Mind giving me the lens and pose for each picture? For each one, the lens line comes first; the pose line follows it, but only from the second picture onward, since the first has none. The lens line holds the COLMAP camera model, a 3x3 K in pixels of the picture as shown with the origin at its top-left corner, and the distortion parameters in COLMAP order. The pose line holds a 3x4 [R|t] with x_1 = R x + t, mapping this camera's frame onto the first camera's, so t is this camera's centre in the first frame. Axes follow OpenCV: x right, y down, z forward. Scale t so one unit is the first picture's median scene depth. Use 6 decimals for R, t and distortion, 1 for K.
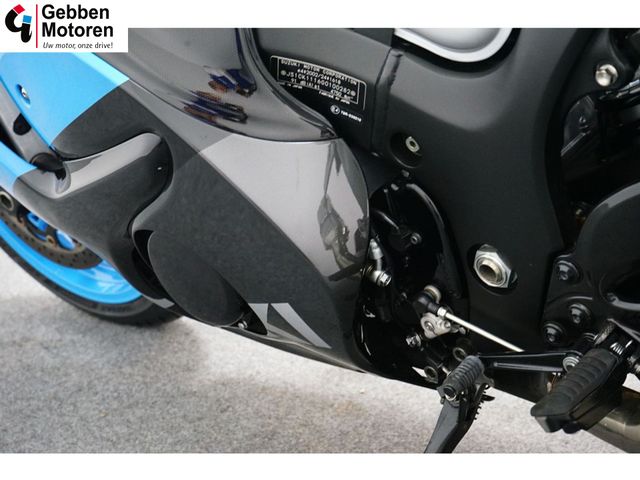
lens RADIAL K [[1200.6, 0, 320.2], [0, 1200.6, 240.0], [0, 0, 1]] dist [-0.022506, 0.000000]
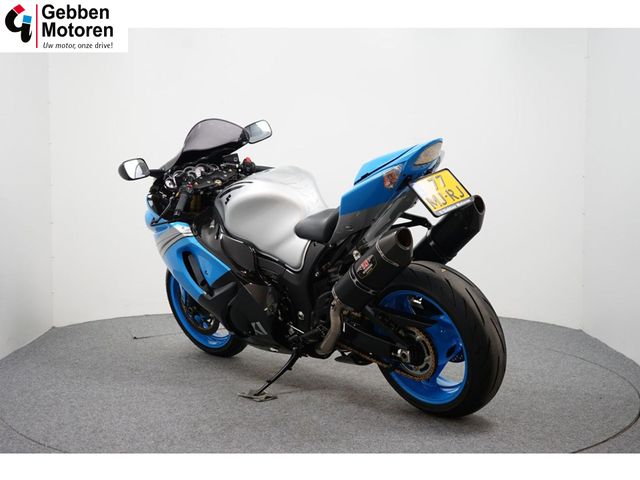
lens RADIAL K [[934.4, 0, 319.8], [0, 934.4, 239.8], [0, 0, 1]] dist [0.055953, 0.000000]
pose [[0.993284, 0.092923, -0.068932, 0.432053], [-0.107450, 0.961804, -0.251770, 0.641871], [0.042903, 0.257486, 0.965329, -2.584379]]
